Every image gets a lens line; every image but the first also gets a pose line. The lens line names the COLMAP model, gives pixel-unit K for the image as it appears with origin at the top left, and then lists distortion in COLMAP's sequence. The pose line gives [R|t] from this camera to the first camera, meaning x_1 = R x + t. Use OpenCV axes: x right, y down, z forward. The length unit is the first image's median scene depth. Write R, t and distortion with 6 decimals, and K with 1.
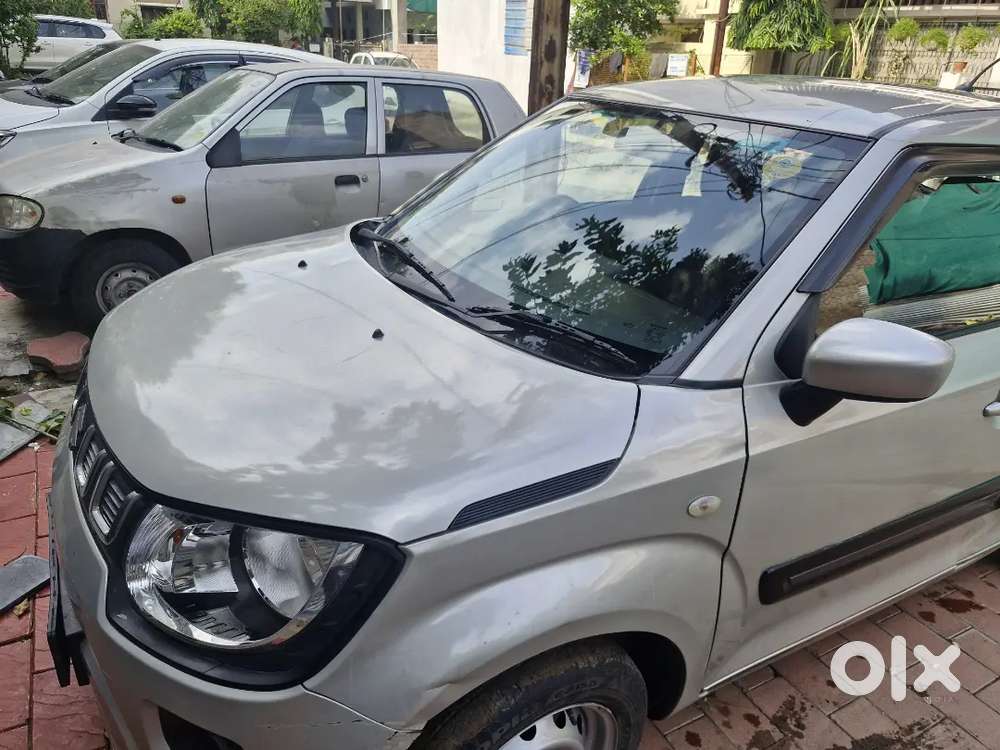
lens RADIAL K [[731.3, 0, 500.0], [0, 731.3, 375.0], [0, 0, 1]] dist [0.048515, -0.053891]
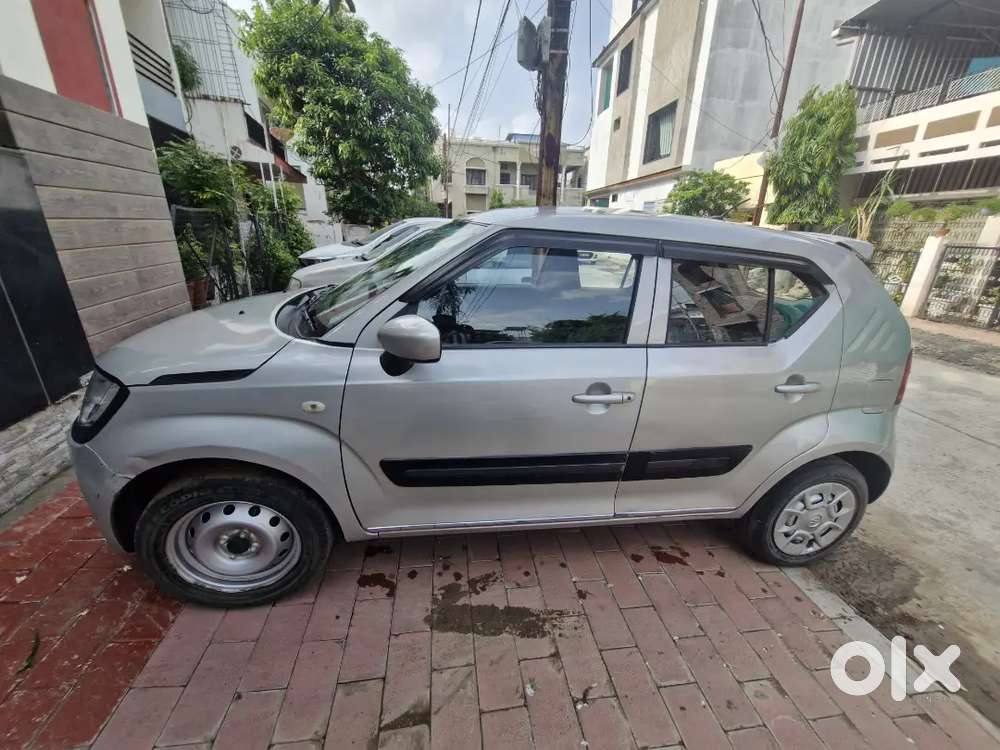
lens RADIAL K [[411.9, 0, 506.7], [0, 411.9, 369.1], [0, 0, 1]] dist [-0.001429, 0.004198]
pose [[0.935649, 0.107751, -0.336081, 0.570923], [-0.140017, 0.987438, -0.073227, 0.050332], [0.323969, 0.115572, 0.938982, 0.097648]]
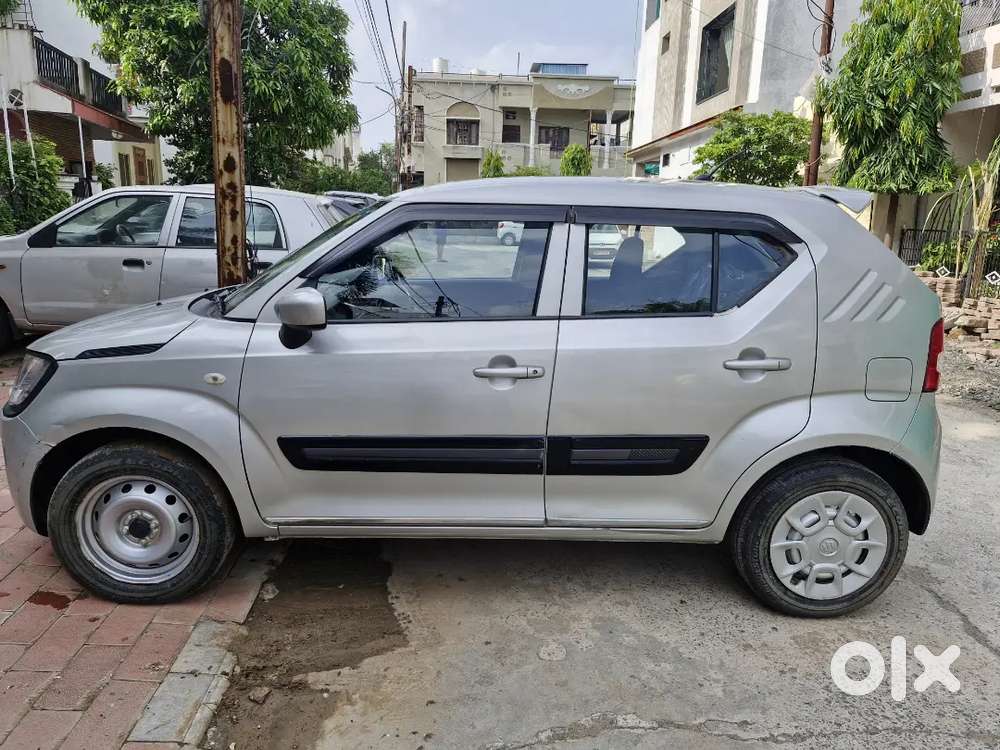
lens RADIAL K [[709.9, 0, 500.0], [0, 709.9, 375.0], [0, 0, 1]] dist [0.054242, -0.049514]
pose [[0.895392, 0.084552, -0.437177, 1.684253], [-0.172908, 0.970783, -0.166384, 0.059238], [0.410335, 0.224571, 0.883851, 0.289657]]
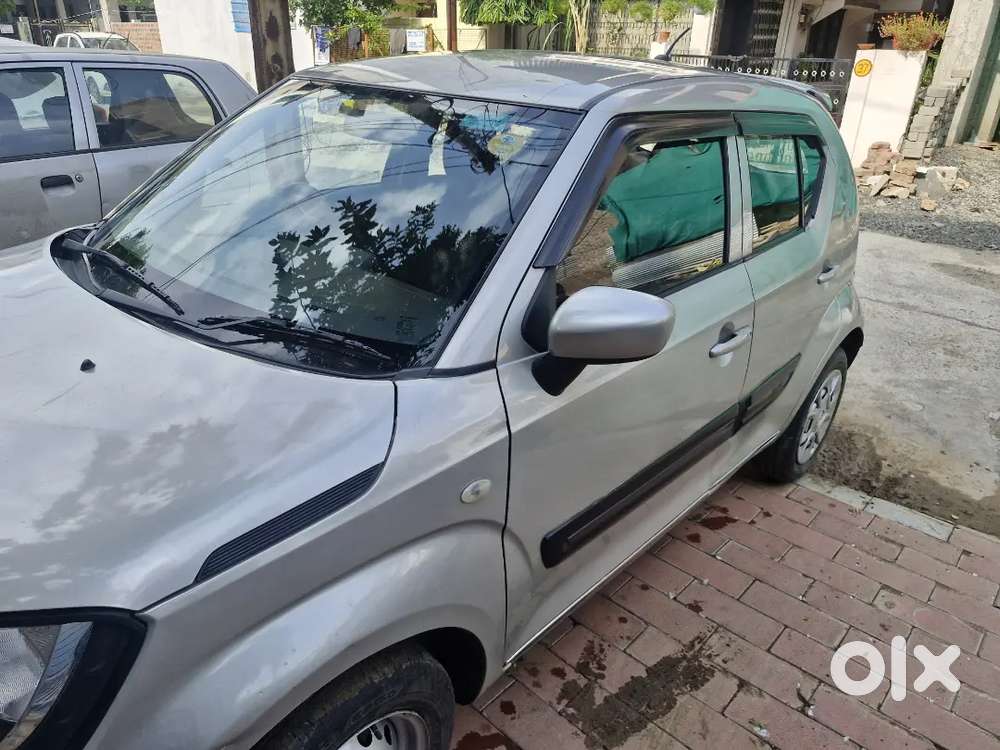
lens RADIAL K [[727.8, 0, 499.9], [0, 727.8, 377.8], [0, 0, 1]] dist [0.044416, -0.055551]
pose [[0.949924, -0.149428, 0.274439, 0.032316], [0.140402, 0.988709, 0.052359, -0.011595], [-0.279164, -0.011205, 0.960178, 0.024620]]
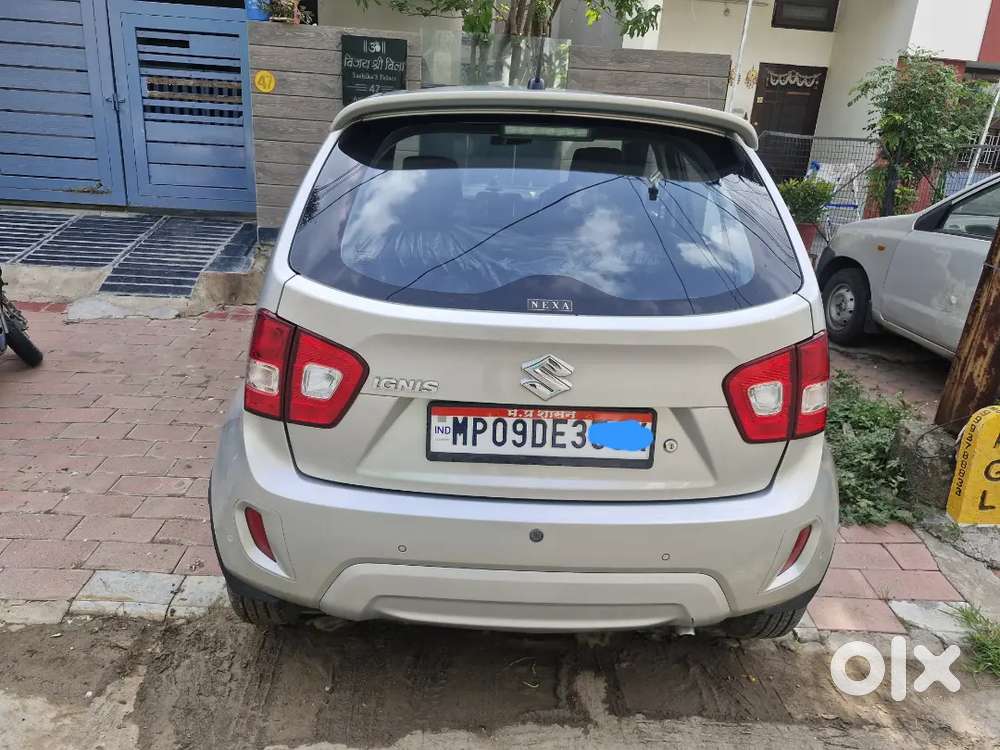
lens RADIAL K [[709.9, 0, 500.0], [0, 709.9, 375.0], [0, 0, 1]] dist [0.054242, -0.049514]
pose [[-0.493416, 0.212929, -0.843328, 1.493793], [-0.426053, 0.786122, 0.447761, -0.511356], [0.758300, 0.580235, -0.297166, 1.508423]]
